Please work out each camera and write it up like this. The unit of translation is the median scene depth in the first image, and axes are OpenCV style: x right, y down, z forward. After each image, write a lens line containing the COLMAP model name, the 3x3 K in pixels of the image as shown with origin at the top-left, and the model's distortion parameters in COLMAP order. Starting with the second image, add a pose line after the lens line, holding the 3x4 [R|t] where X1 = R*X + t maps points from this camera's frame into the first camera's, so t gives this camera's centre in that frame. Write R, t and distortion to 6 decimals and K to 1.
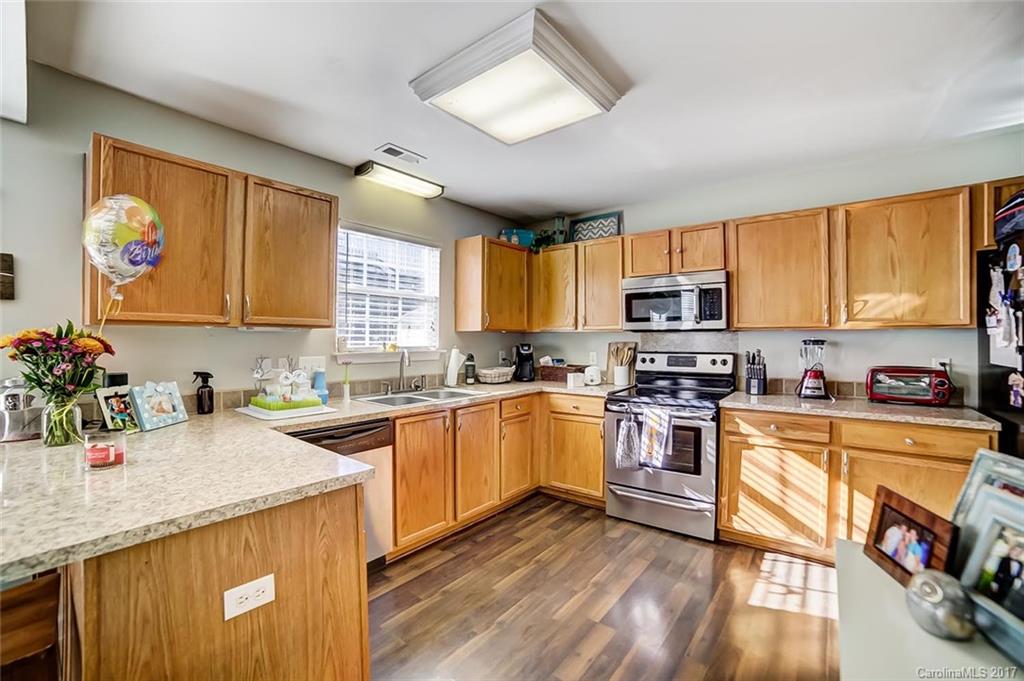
lens RADIAL K [[421.2, 0, 512.0], [0, 421.2, 340.5], [0, 0, 1]] dist [-0.011673, 0.000379]
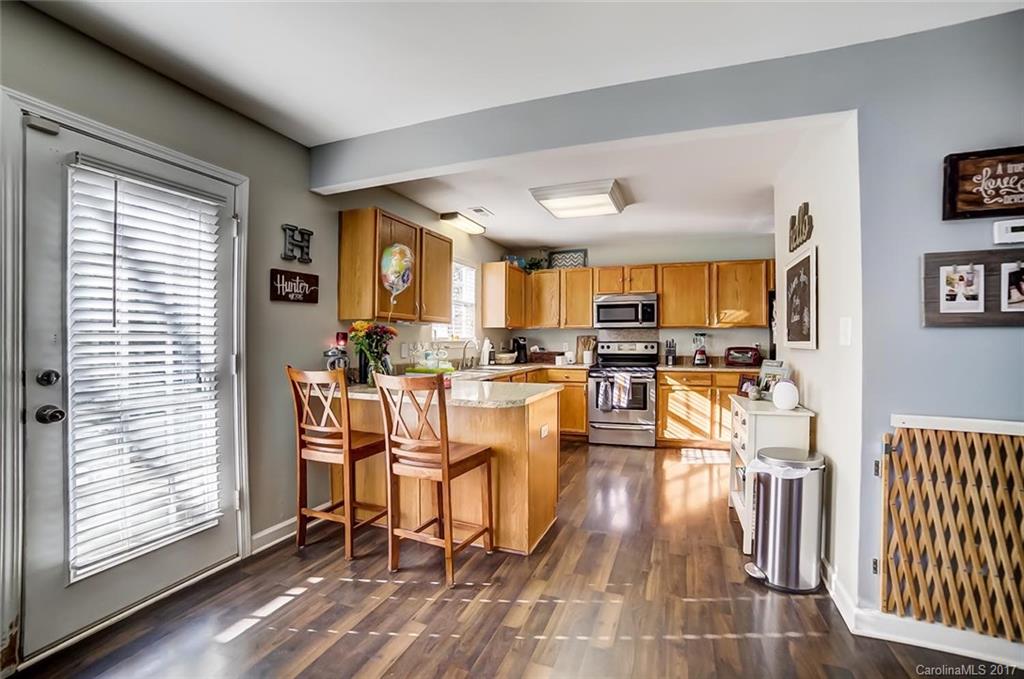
lens RADIAL K [[459.2, 0, 501.2], [0, 459.2, 340.1], [0, 0, 1]] dist [-0.001388, 0.000077]
pose [[0.953720, 0.006263, 0.300630, -0.686026], [-0.003059, 0.999933, -0.011127, 0.050027], [-0.300679, 0.009692, 0.953676, -0.628498]]
